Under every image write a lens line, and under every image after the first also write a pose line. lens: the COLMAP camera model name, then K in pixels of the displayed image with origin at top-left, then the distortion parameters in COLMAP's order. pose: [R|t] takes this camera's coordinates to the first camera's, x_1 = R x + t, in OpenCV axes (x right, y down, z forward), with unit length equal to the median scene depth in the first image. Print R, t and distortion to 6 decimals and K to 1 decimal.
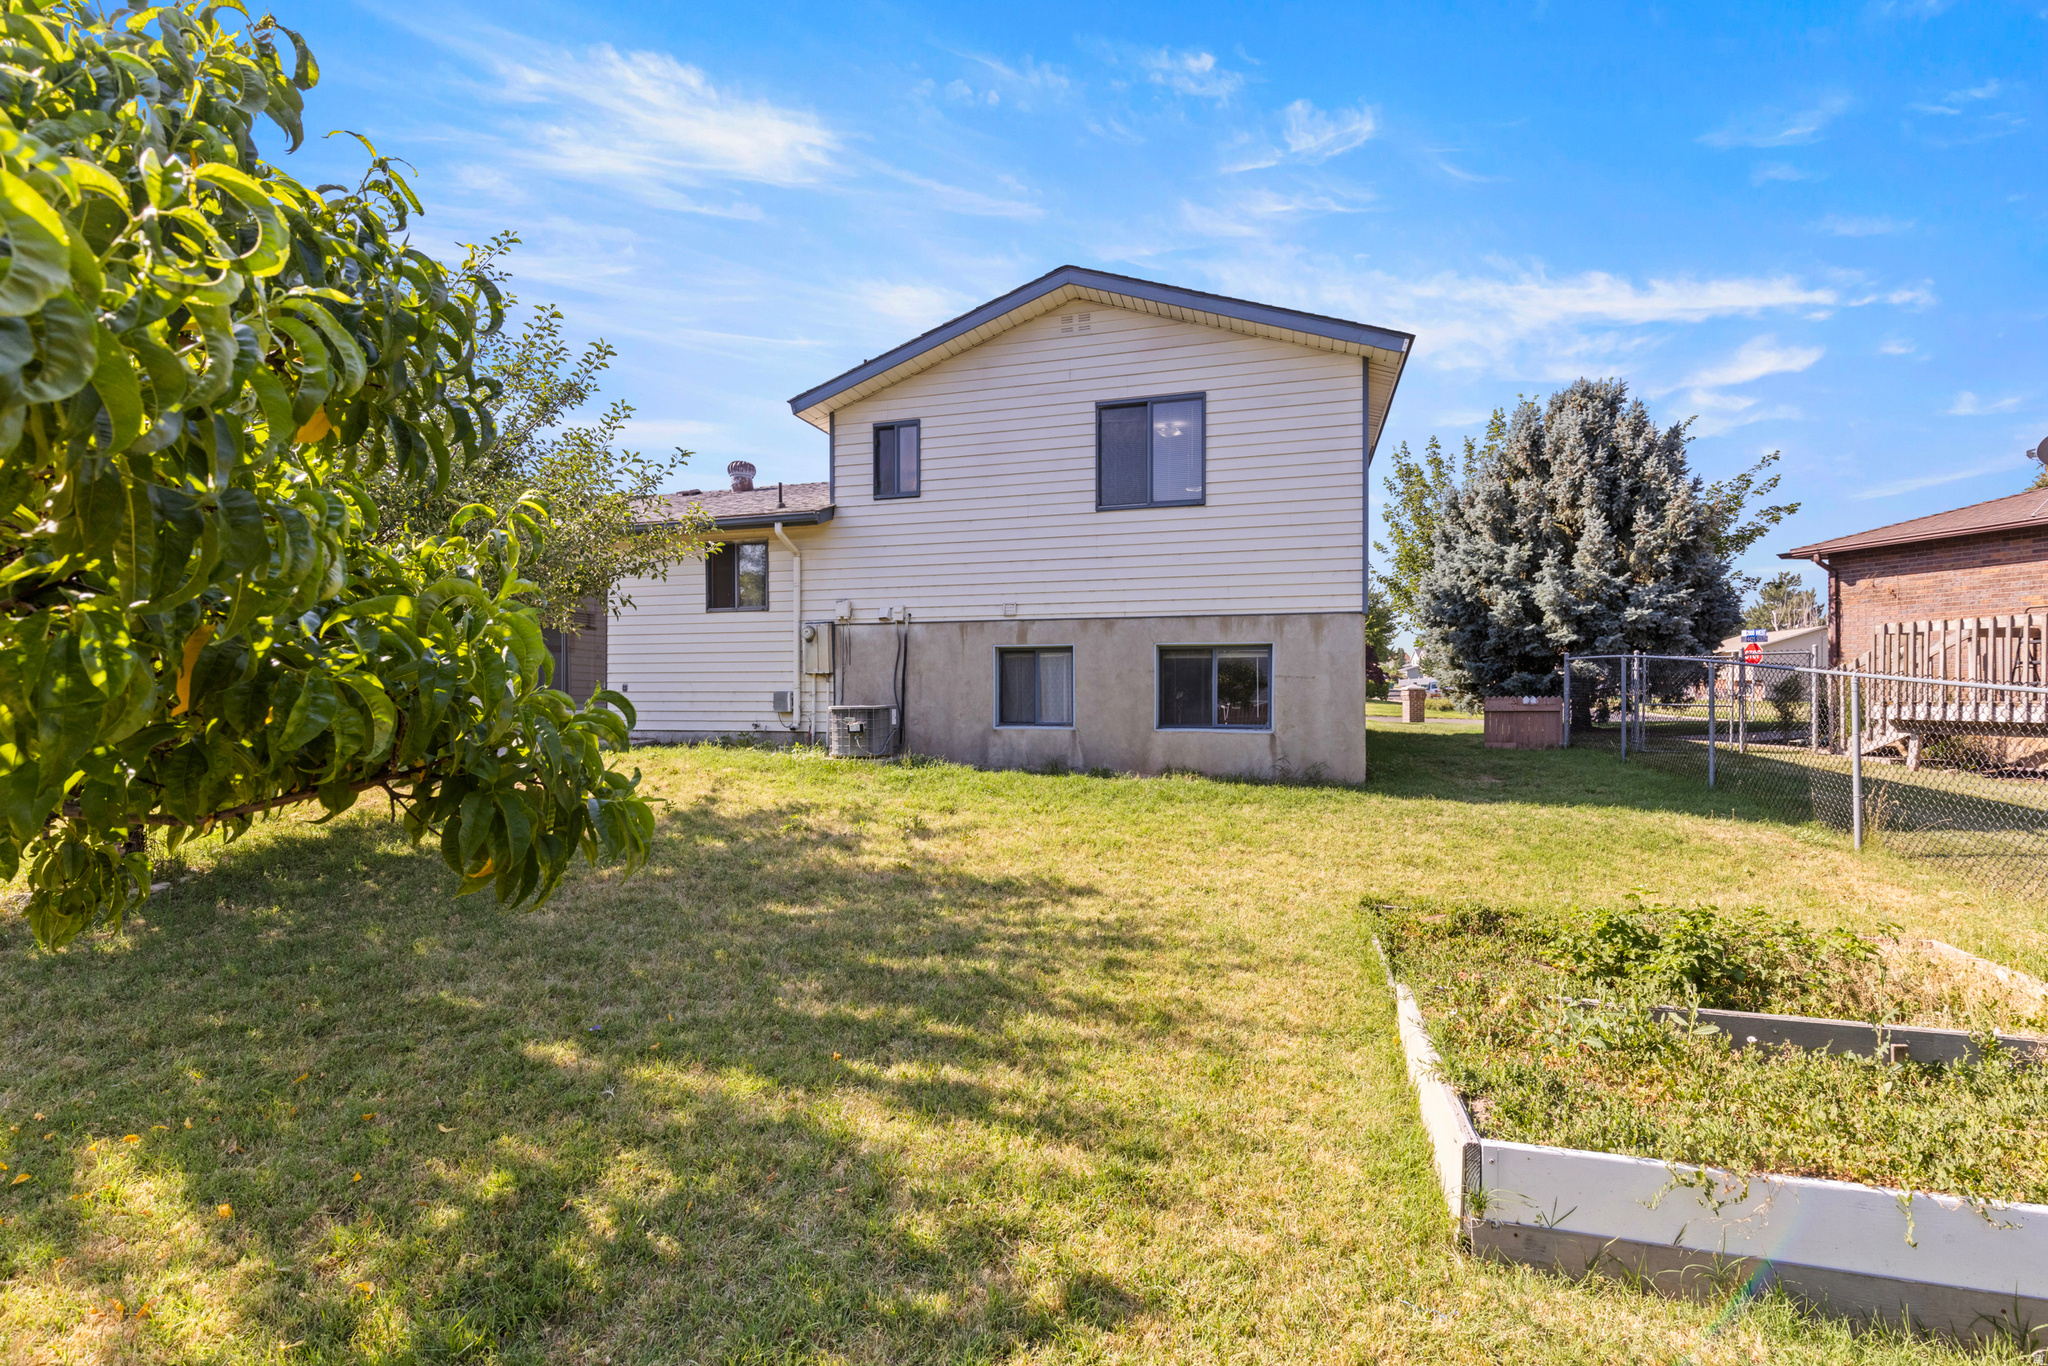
lens RADIAL K [[922.8, 0, 1014.3], [0, 922.8, 680.7], [0, 0, 1]] dist [0.008874, -0.001931]
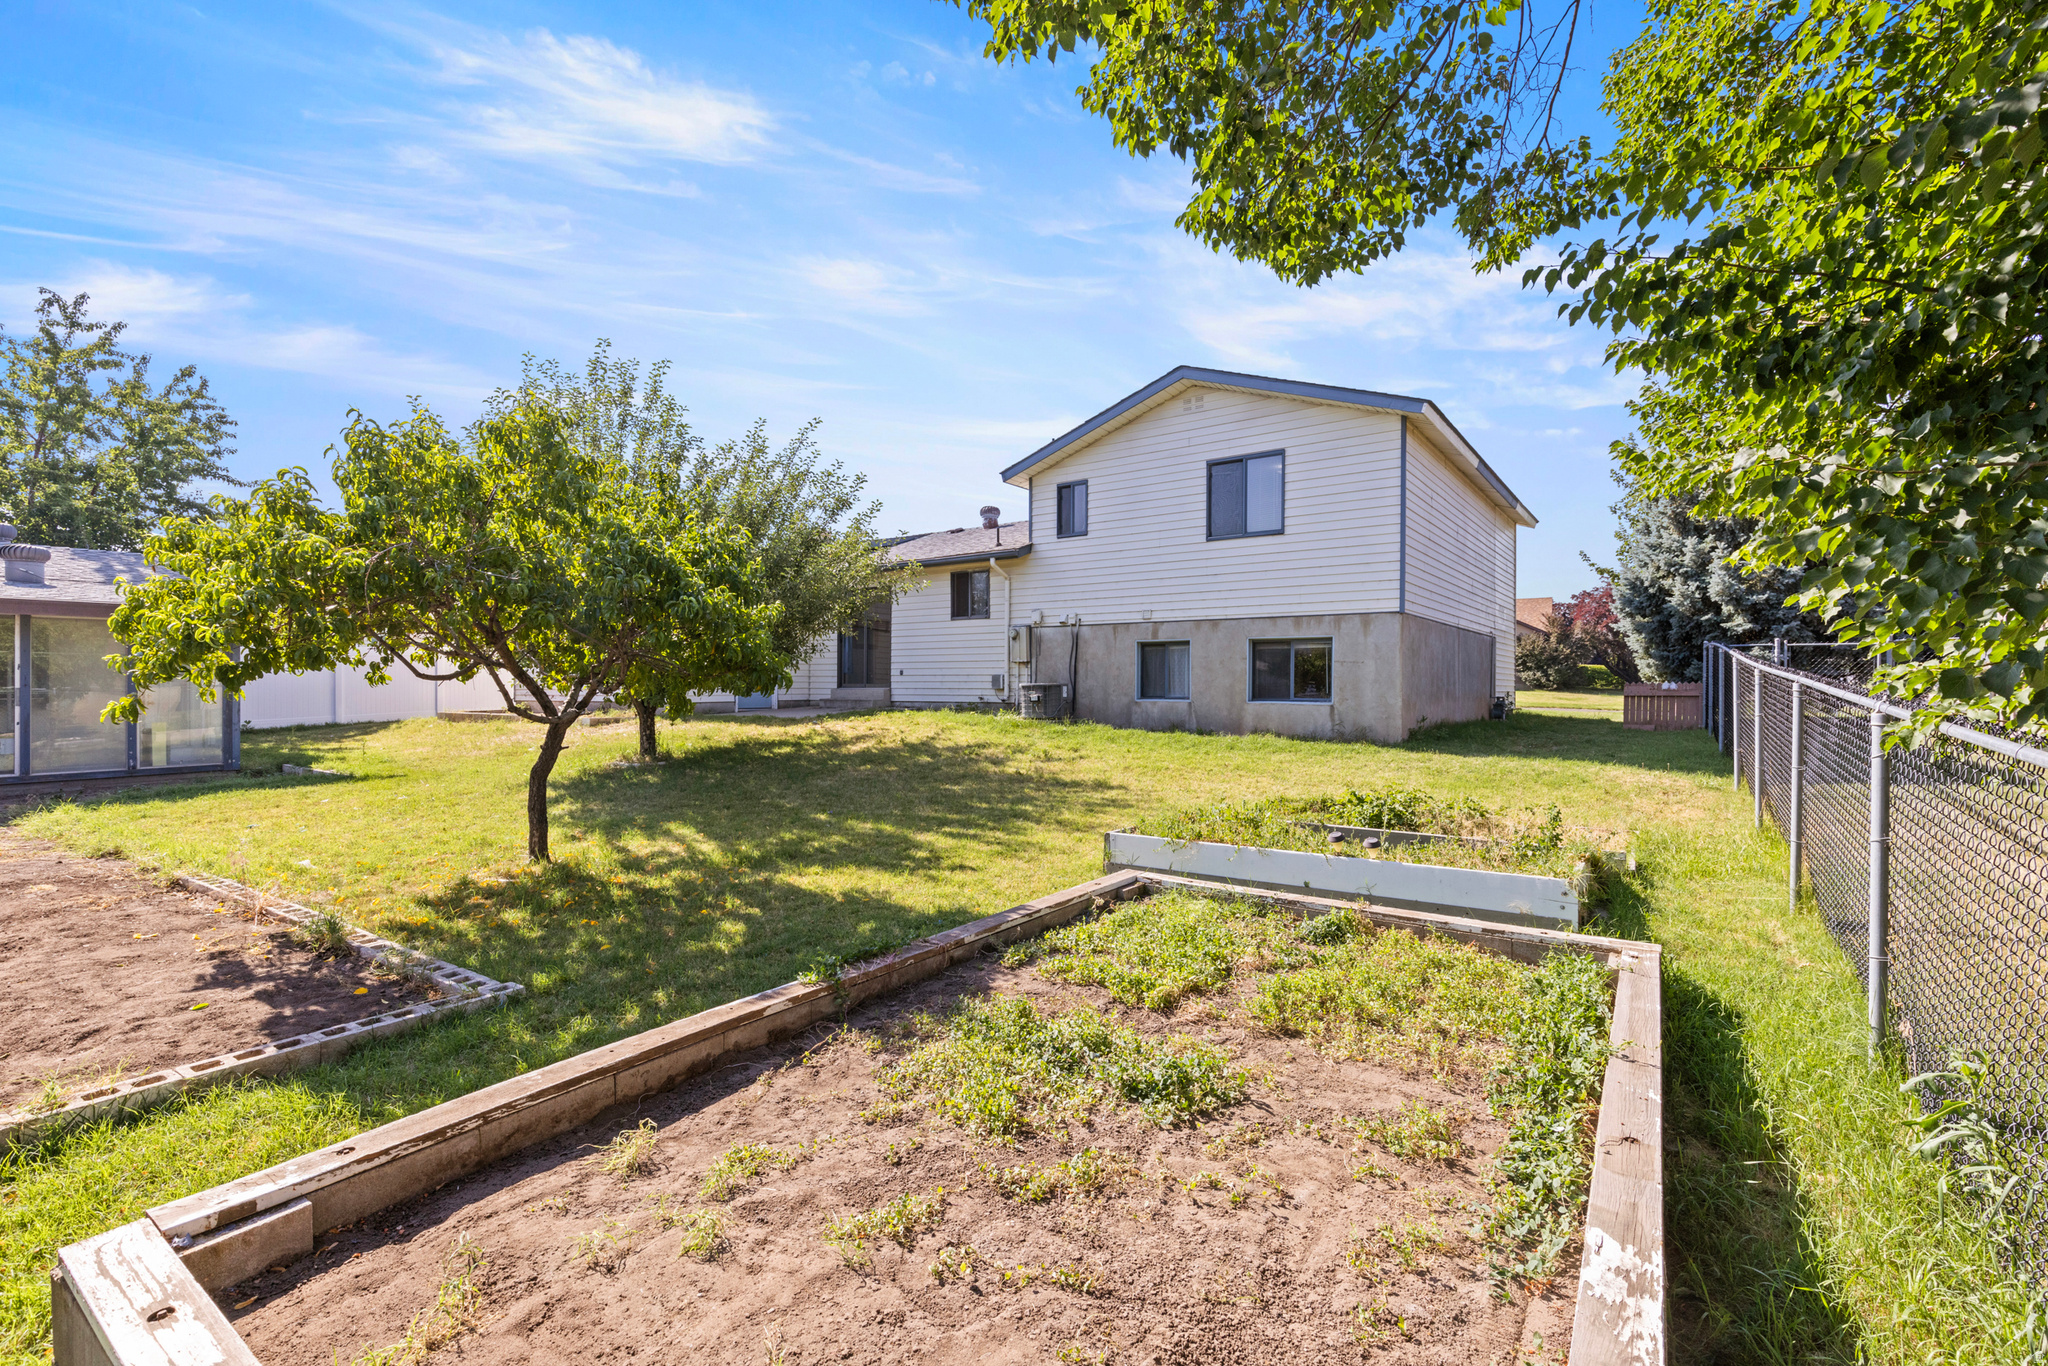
lens RADIAL K [[922.8, 0, 1027.6], [0, 922.8, 682.8], [0, 0, 1]] dist [0.008874, -0.001931]
pose [[0.947574, 0.003022, -0.319521, 0.263694], [-0.001049, 0.999979, 0.006345, 0.016418], [0.319534, -0.005677, 0.947558, -0.362061]]
